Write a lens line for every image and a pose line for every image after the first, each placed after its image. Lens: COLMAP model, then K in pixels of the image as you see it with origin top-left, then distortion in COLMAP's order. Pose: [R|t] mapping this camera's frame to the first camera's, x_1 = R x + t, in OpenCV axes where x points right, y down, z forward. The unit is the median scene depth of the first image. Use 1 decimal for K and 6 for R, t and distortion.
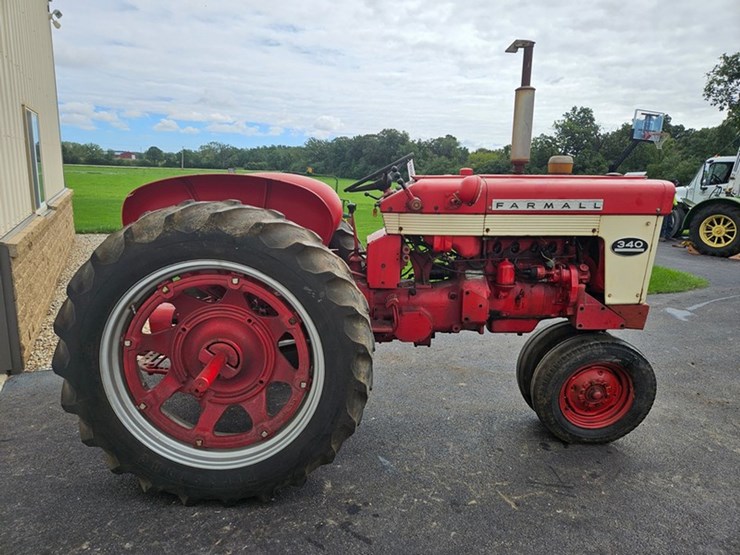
lens RADIAL K [[482.3, 0, 352.4], [0, 482.3, 273.1], [0, 0, 1]] dist [0.070021, -0.054998]
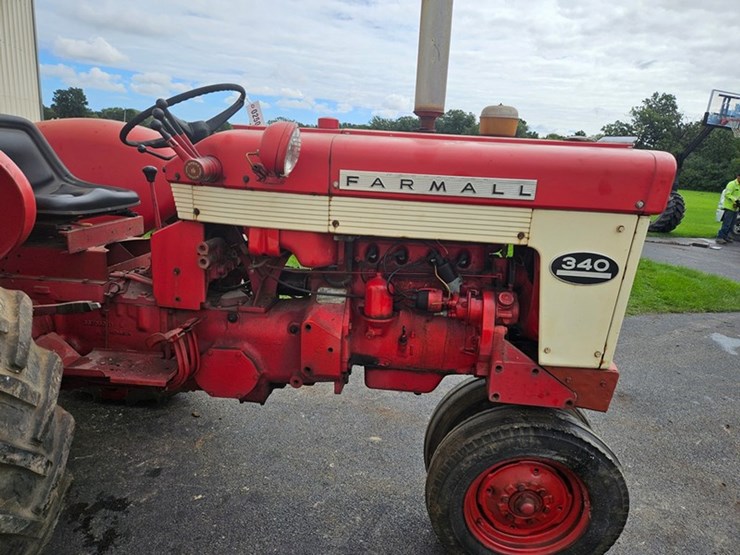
lens RADIAL K [[485.1, 0, 373.0], [0, 485.1, 272.4], [0, 0, 1]] dist [0.070826, -0.054339]
pose [[0.994676, 0.065985, -0.079162, 0.358979], [-0.063205, 0.997310, 0.037124, -0.053031], [0.081398, -0.031923, 0.996170, 0.411517]]
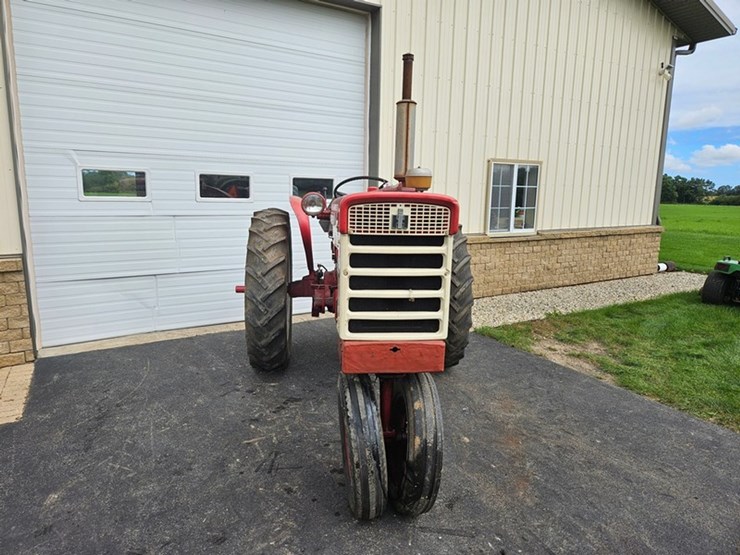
lens RADIAL K [[491.9, 0, 371.0], [0, 491.9, 276.4], [0, 0, 1]] dist [0.068452, -0.058307]
pose [[0.116729, 0.131228, -0.984456, 1.400228], [-0.222174, 0.969562, 0.102899, -0.137219], [0.967994, 0.206709, 0.142331, 0.904350]]
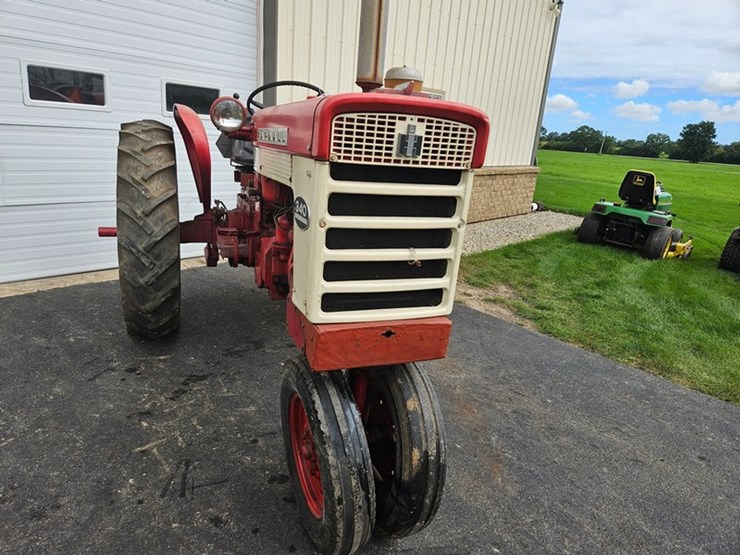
lens RADIAL K [[491.9, 0, 371.0], [0, 491.9, 276.4], [0, 0, 1]] dist [0.068452, -0.058307]
pose [[0.370202, 0.257004, -0.892692, 1.099002], [-0.257400, 0.951720, 0.167254, -0.097629], [0.892578, 0.167862, 0.418482, 0.815884]]
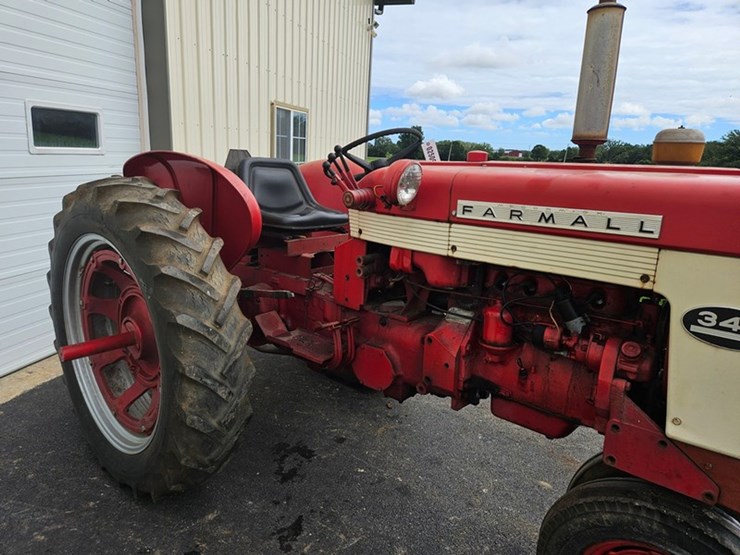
lens RADIAL K [[484.7, 0, 366.6], [0, 484.7, 270.2], [0, 0, 1]] dist [0.076003, -0.060180]
pose [[0.755029, 0.159905, -0.635894, 0.574877], [-0.161984, 0.985236, 0.055421, -0.074679], [0.635368, 0.061160, 0.769784, 0.431023]]
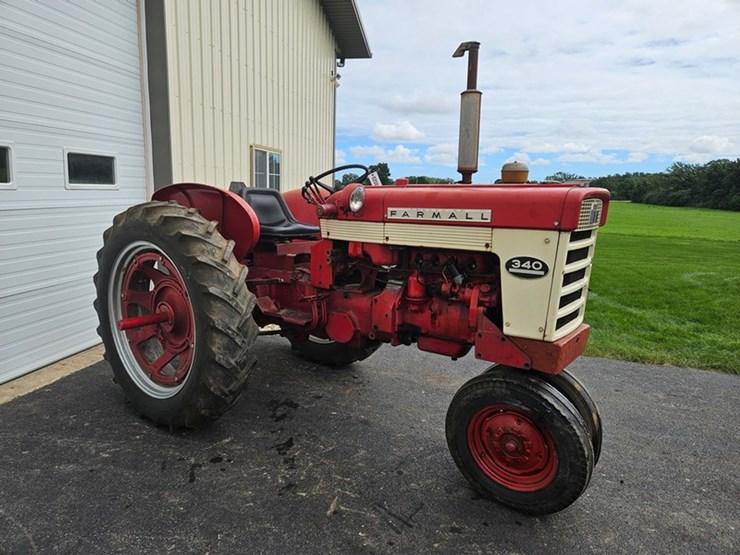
lens RADIAL K [[485.1, 0, 373.0], [0, 485.1, 272.4], [0, 0, 1]] dist [0.070826, -0.054339]
pose [[0.802754, 0.092630, -0.589072, 0.817631], [-0.129802, 0.991317, -0.021005, 0.004937], [0.582012, 0.093324, 0.807808, 0.177493]]
